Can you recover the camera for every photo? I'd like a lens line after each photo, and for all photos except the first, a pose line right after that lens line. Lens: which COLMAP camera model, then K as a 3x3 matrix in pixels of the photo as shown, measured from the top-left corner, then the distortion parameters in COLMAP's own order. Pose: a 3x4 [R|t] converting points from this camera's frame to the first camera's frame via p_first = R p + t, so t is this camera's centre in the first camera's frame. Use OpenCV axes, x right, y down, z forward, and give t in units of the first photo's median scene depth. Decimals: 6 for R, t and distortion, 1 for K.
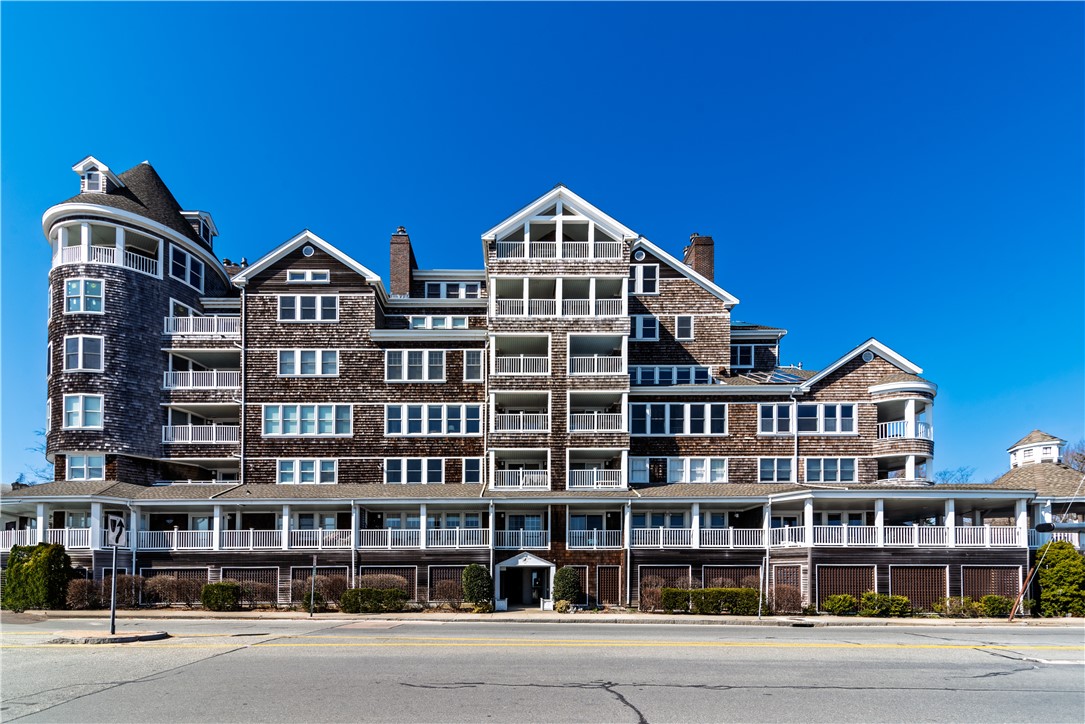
lens RADIAL K [[501.3, 0, 544.9], [0, 501.3, 525.5], [0, 0, 1]] dist [0.010905, 0.000134]
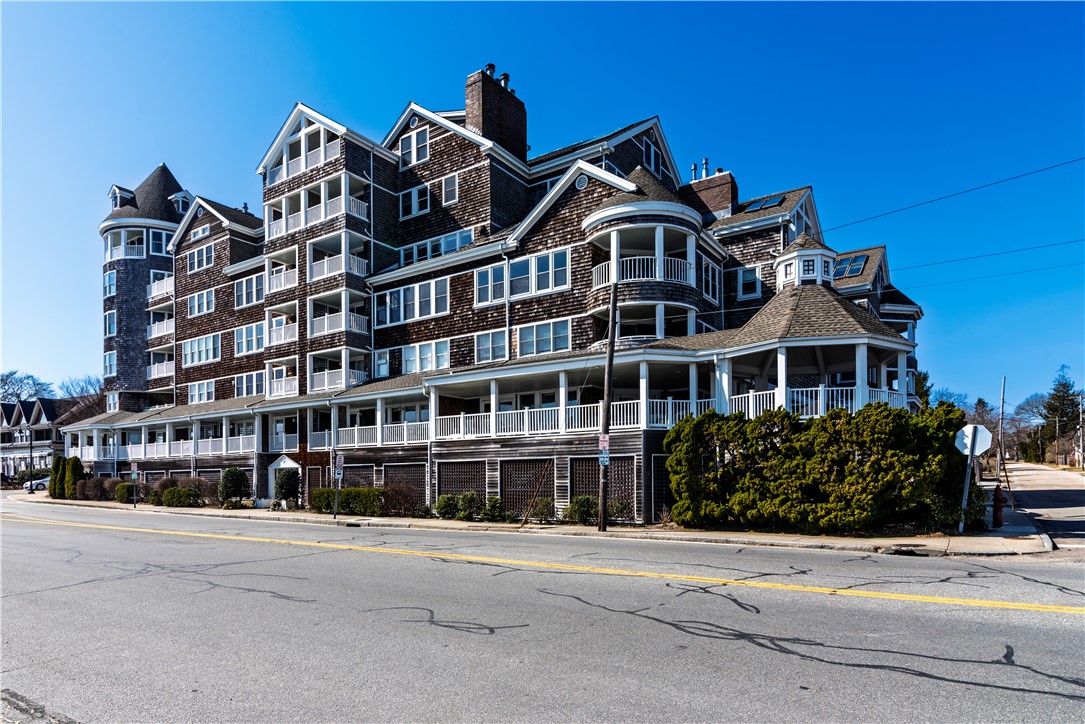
lens RADIAL K [[762.2, 0, 567.6], [0, 762.2, 372.5], [0, 0, 1]] dist [0.003460, 0.000469]
pose [[0.785896, -0.091244, -0.611589, 1.356550], [0.084306, 0.995628, -0.040206, -0.005388], [0.612584, -0.019963, 0.790153, 0.074538]]
